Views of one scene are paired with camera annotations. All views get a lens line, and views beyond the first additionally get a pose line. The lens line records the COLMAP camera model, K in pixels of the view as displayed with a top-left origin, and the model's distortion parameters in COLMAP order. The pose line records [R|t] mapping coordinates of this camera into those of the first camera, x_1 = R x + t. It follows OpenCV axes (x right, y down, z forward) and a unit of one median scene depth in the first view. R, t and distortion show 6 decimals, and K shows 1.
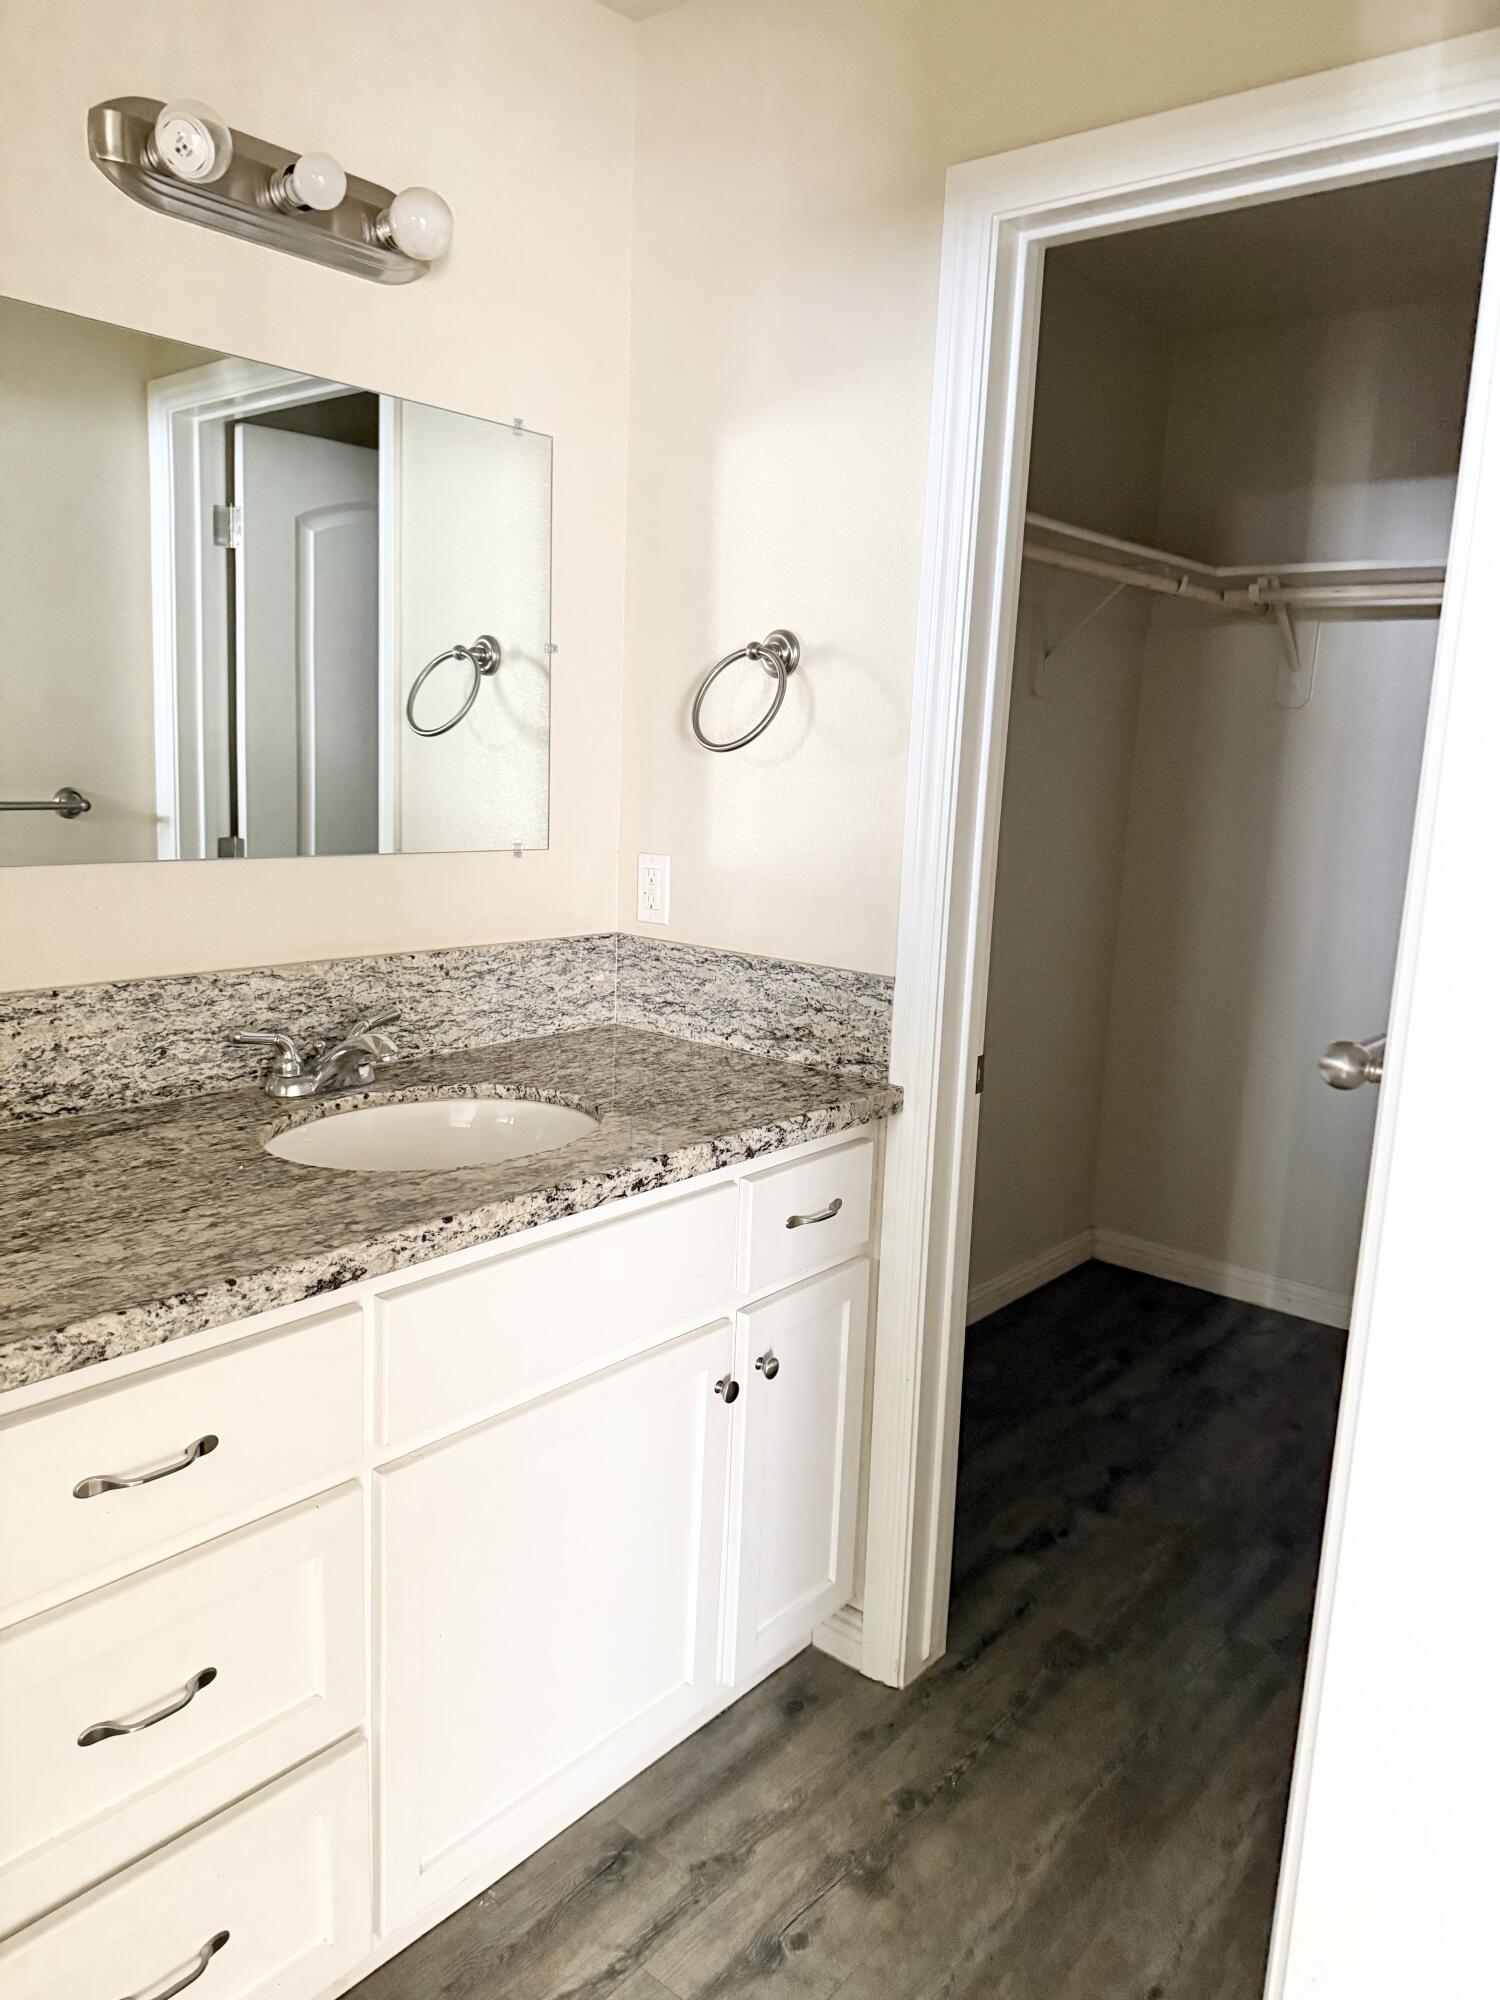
lens RADIAL K [[1407.9, 0, 765.2], [0, 1407.9, 1008.8], [0, 0, 1]] dist [0.170269, -0.307944]
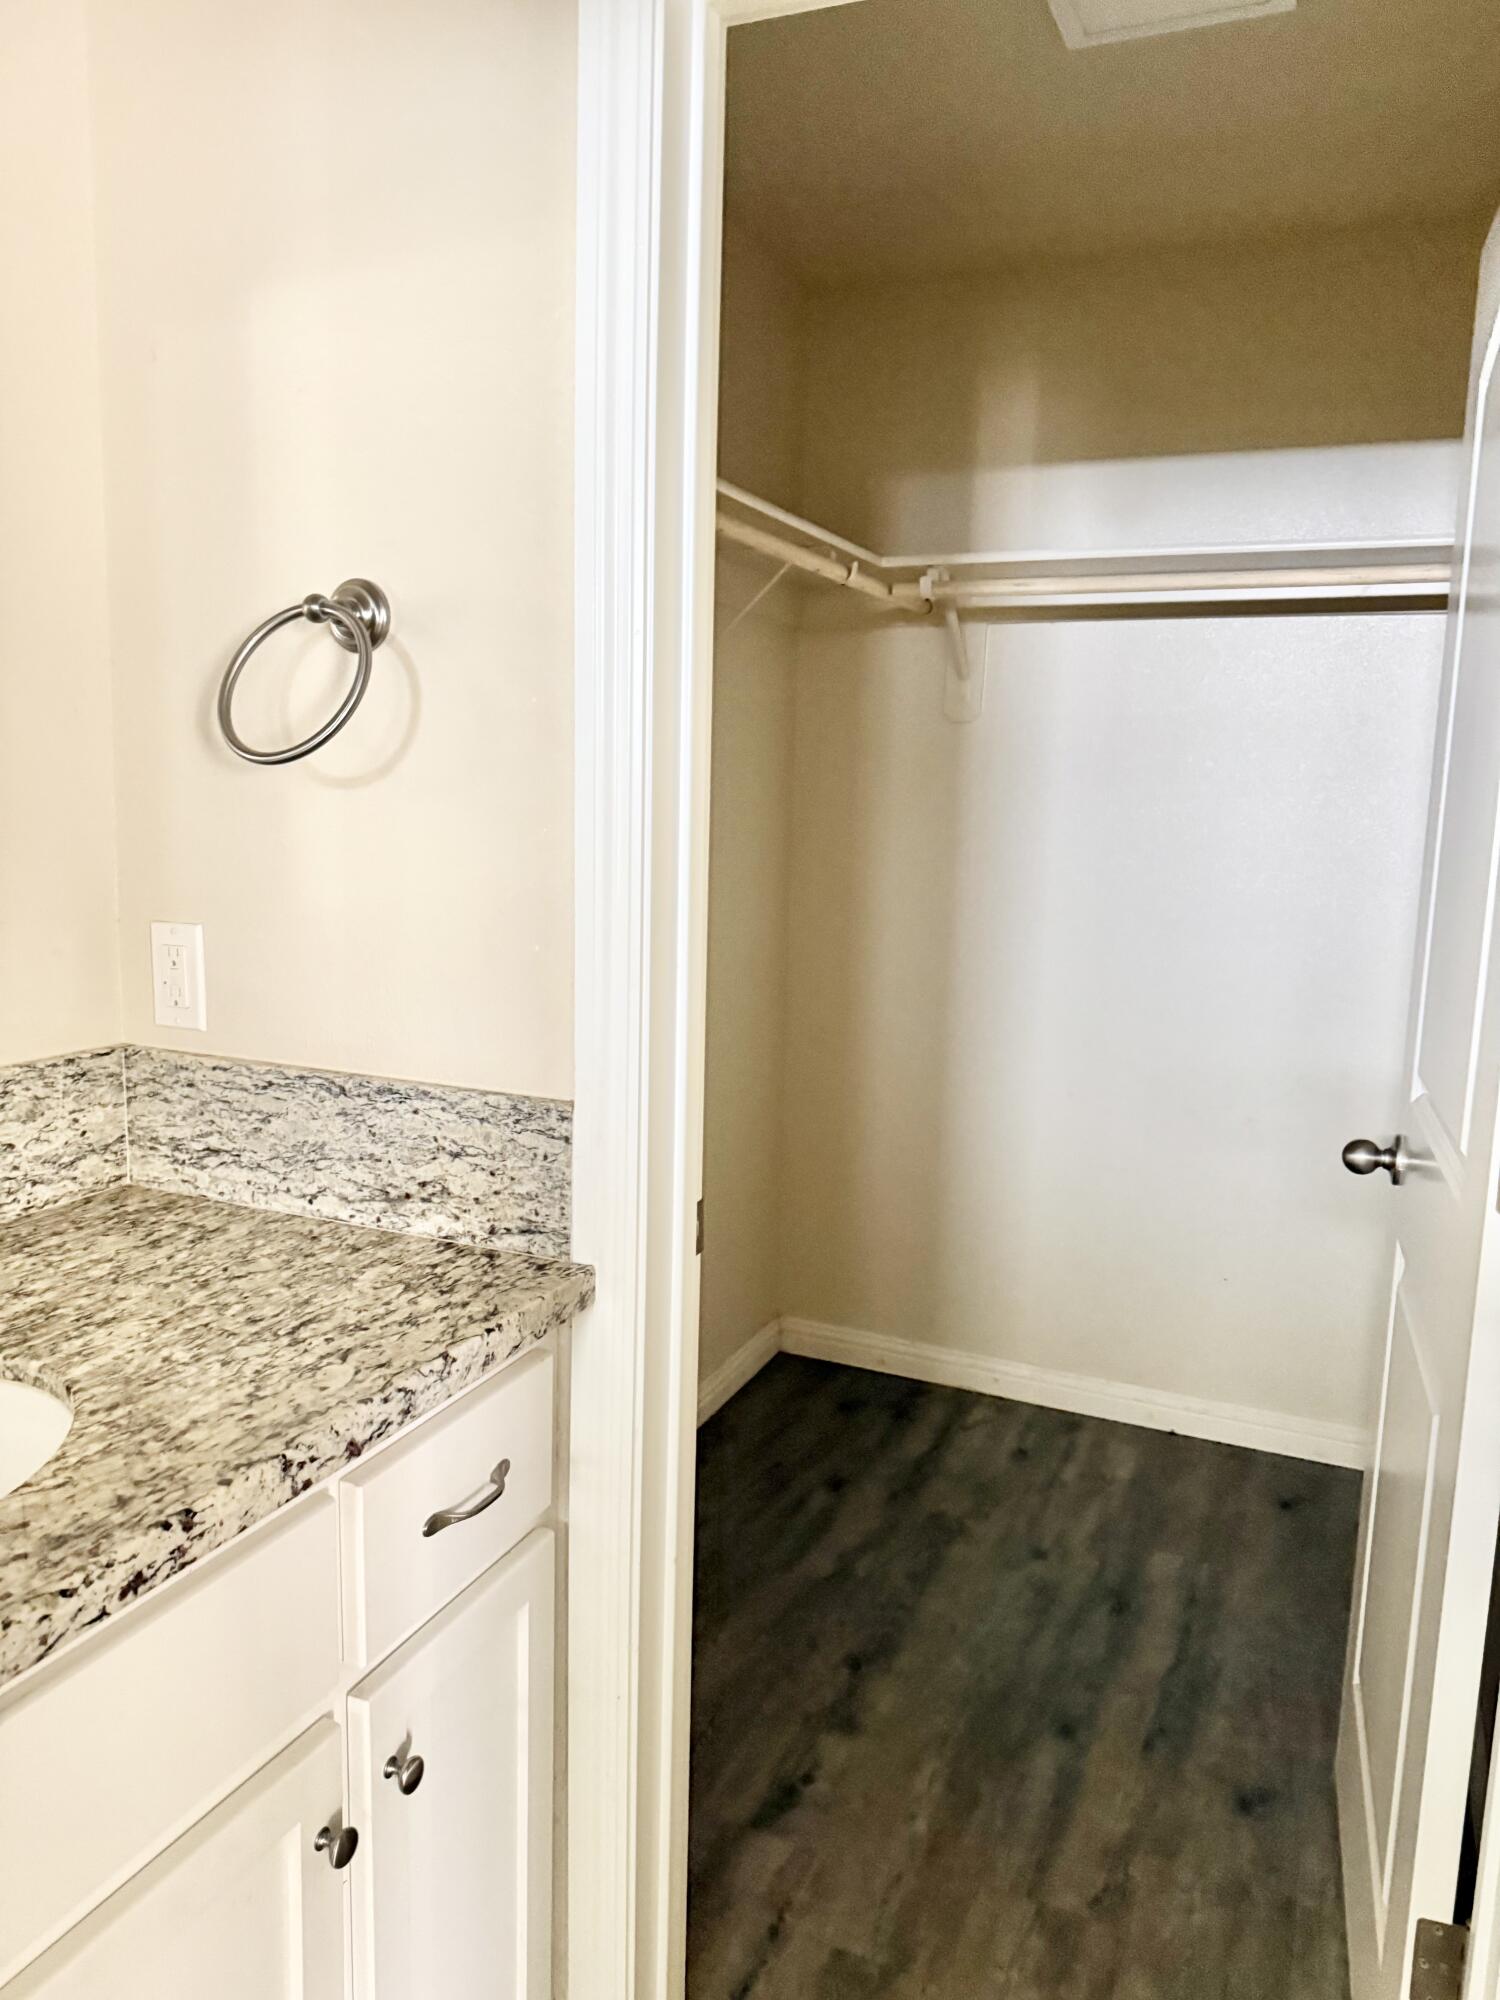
lens RADIAL K [[1407.9, 0, 765.2], [0, 1407.9, 1008.8], [0, 0, 1]] dist [0.170269, -0.307944]
pose [[0.962115, -0.056861, 0.266648, 0.004006], [0.061347, 0.998080, -0.008519, -0.052481], [-0.265651, 0.024555, 0.963756, 0.318010]]
